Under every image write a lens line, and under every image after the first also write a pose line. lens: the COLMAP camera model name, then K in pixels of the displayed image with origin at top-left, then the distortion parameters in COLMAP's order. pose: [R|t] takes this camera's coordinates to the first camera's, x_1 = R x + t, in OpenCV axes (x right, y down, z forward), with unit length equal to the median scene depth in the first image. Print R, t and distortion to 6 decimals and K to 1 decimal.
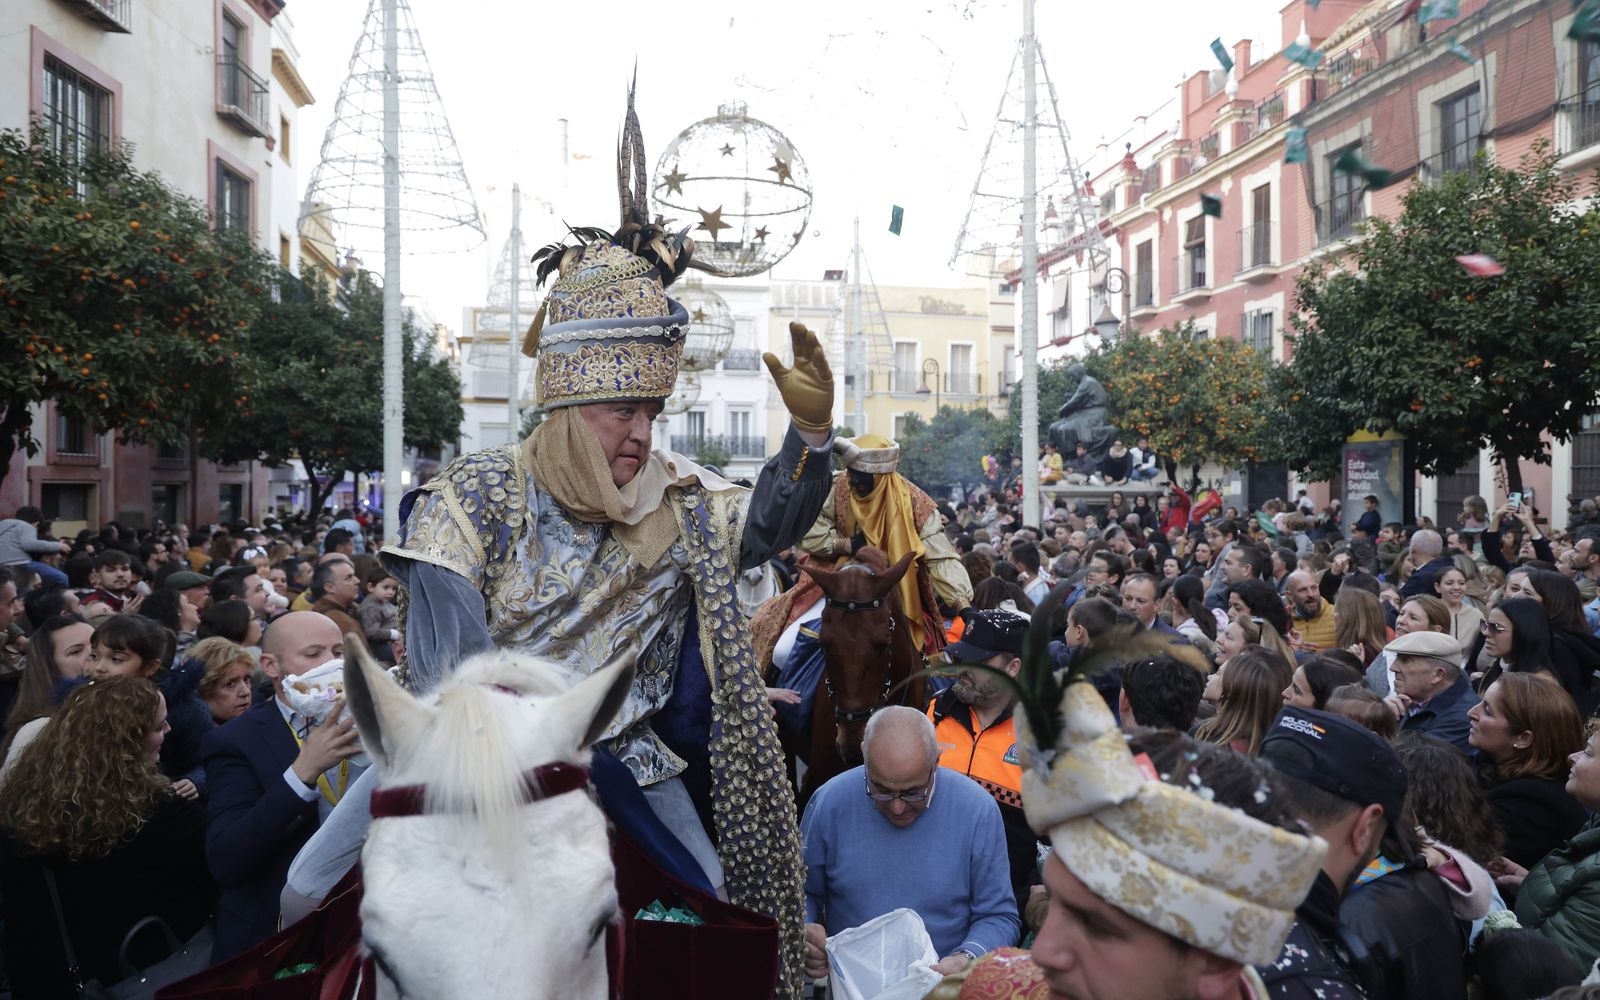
lens RADIAL K [[1059.7, 0, 803.5], [0, 1059.7, 514.8], [0, 0, 1]] dist [0.005702, -0.002105]
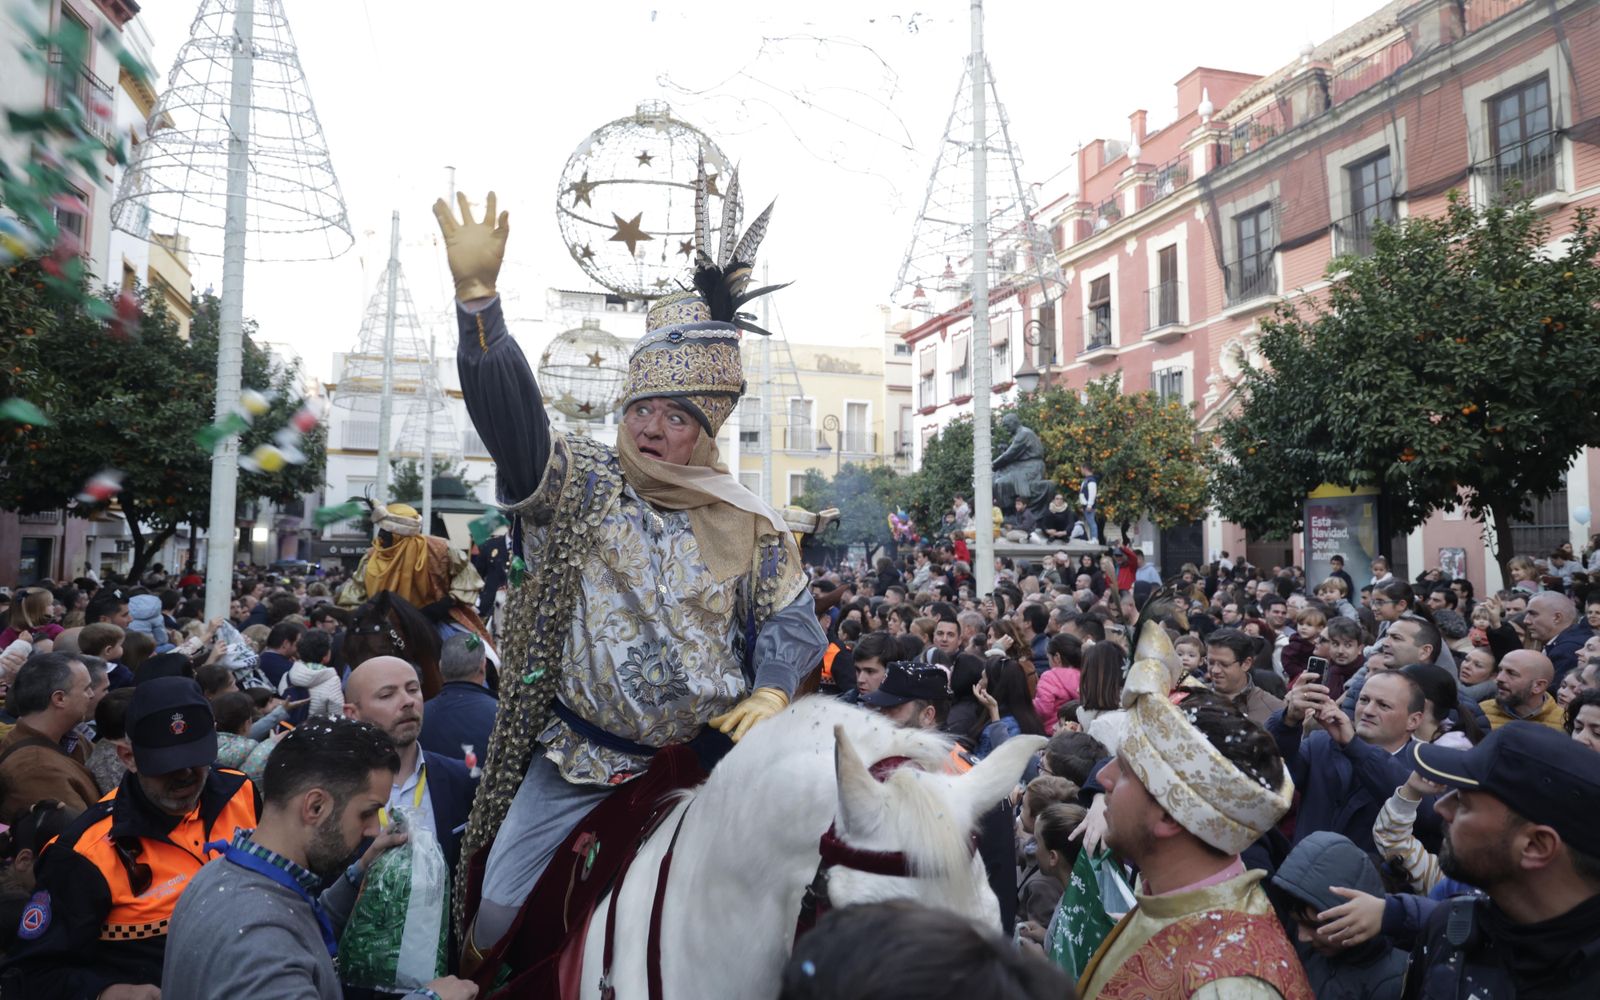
lens RADIAL K [[1059.7, 0, 809.2], [0, 1059.7, 475.6], [0, 0, 1]] dist [0.005702, -0.002105]
pose [[0.993399, 0.012866, 0.113990, -0.021962], [-0.002076, 0.995544, -0.094277, 0.000631], [-0.114696, 0.093418, 0.988999, 0.091169]]
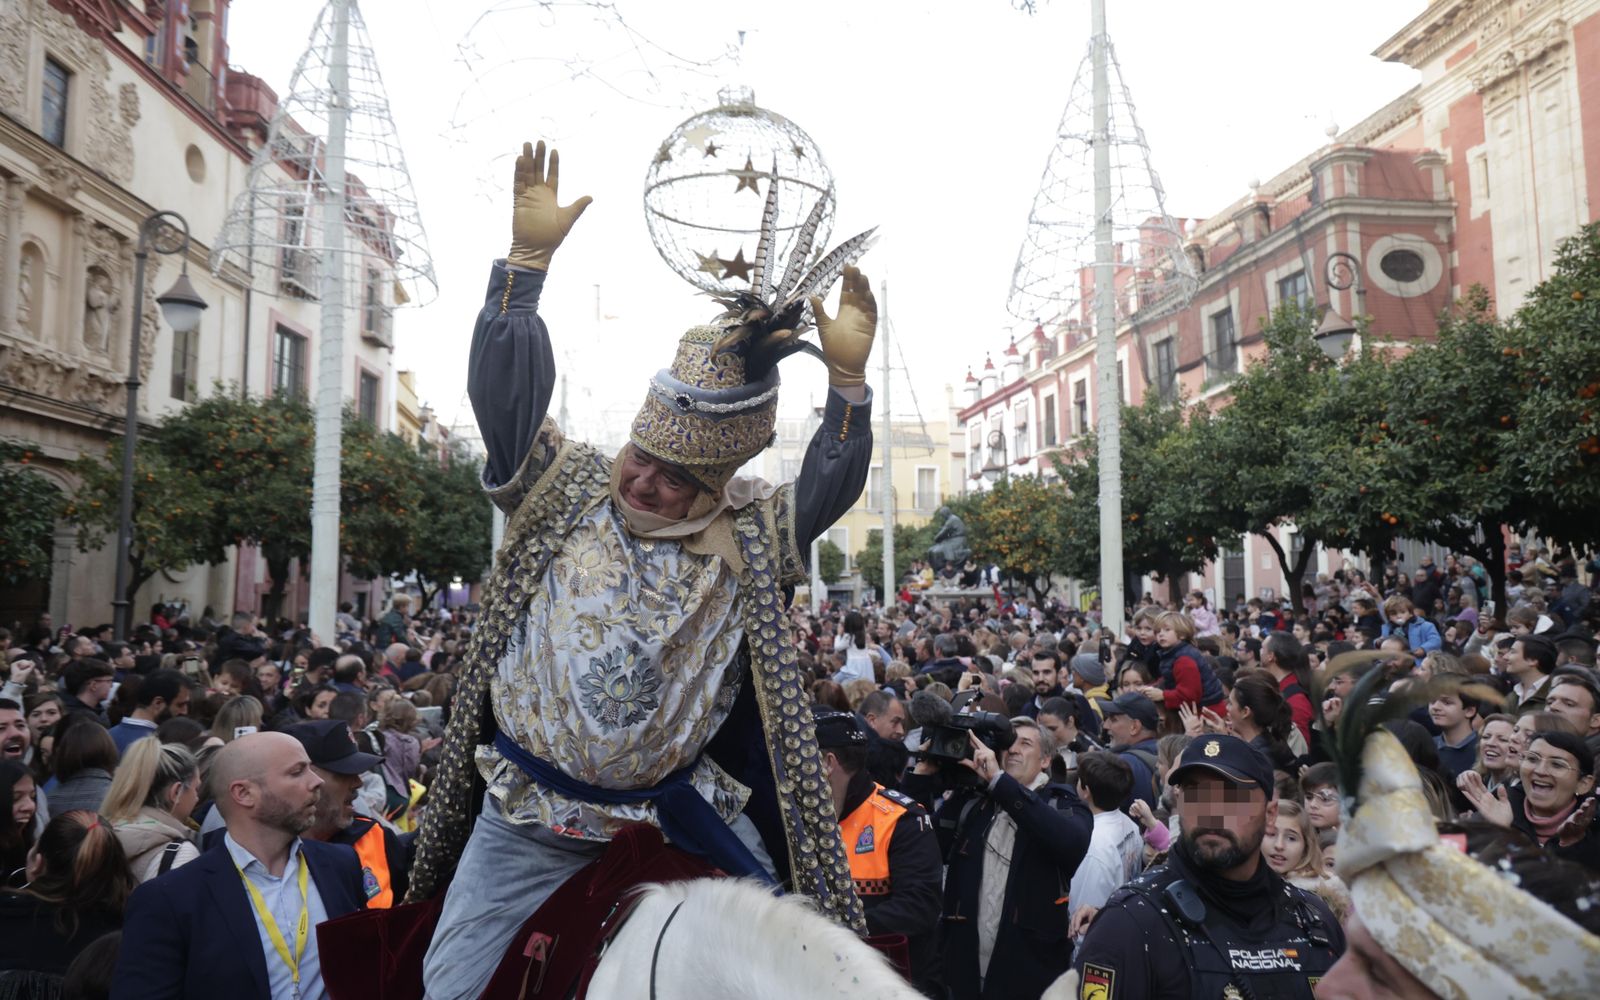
lens RADIAL K [[1148.0, 0, 802.2], [0, 1148.0, 494.5], [0, 0, 1]] dist [0.014715, 0.022121]
pose [[0.999230, -0.011310, -0.037565, 0.109894], [0.007273, 0.994349, -0.105911, 0.006962], [0.038551, 0.105557, 0.993666, -0.539597]]
